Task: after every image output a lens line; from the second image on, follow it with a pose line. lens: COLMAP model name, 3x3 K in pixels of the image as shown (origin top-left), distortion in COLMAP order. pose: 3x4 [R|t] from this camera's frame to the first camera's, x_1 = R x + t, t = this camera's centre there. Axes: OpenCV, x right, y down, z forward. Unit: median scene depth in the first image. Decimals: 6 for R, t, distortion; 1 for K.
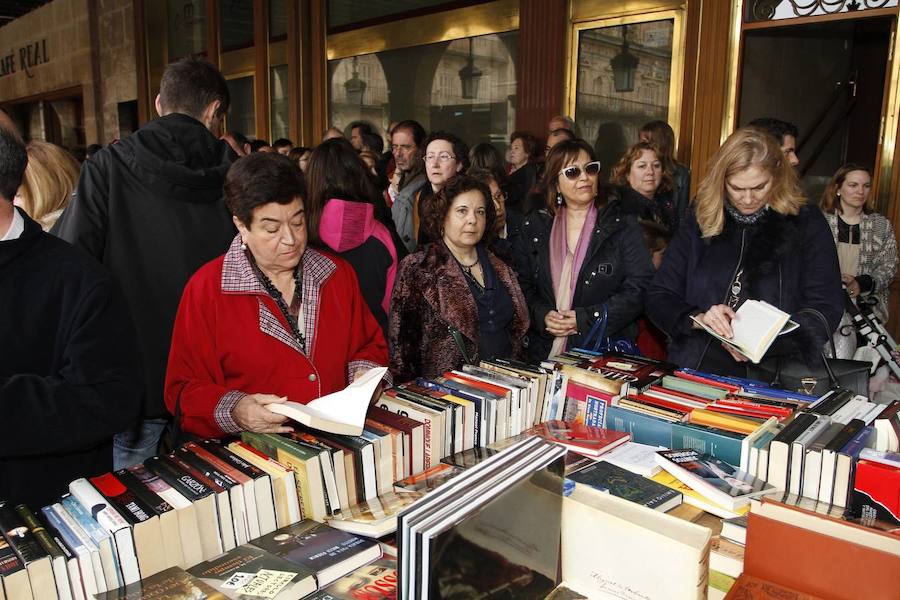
lens RADIAL K [[711.4, 0, 450.0], [0, 711.4, 300.0], [0, 0, 1]] dist [-0.082751, 0.047413]
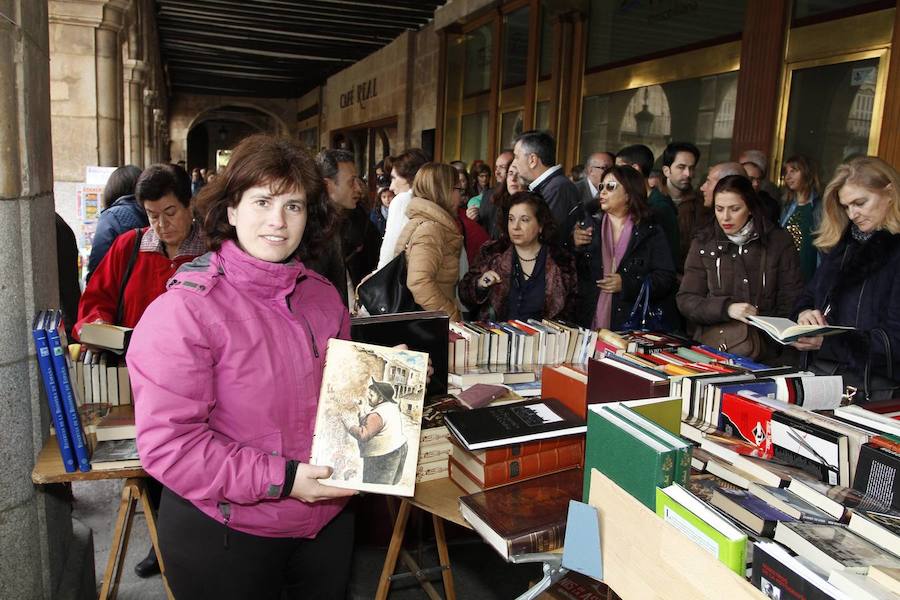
lens RADIAL K [[711.4, 0, 450.0], [0, 711.4, 300.0], [0, 0, 1]] dist [-0.082751, 0.047413]
pose [[0.909922, 0.094771, -0.403807, 0.088133], [-0.109388, 0.993911, -0.013224, 0.017008], [0.400095, 0.056205, 0.914749, -0.078170]]
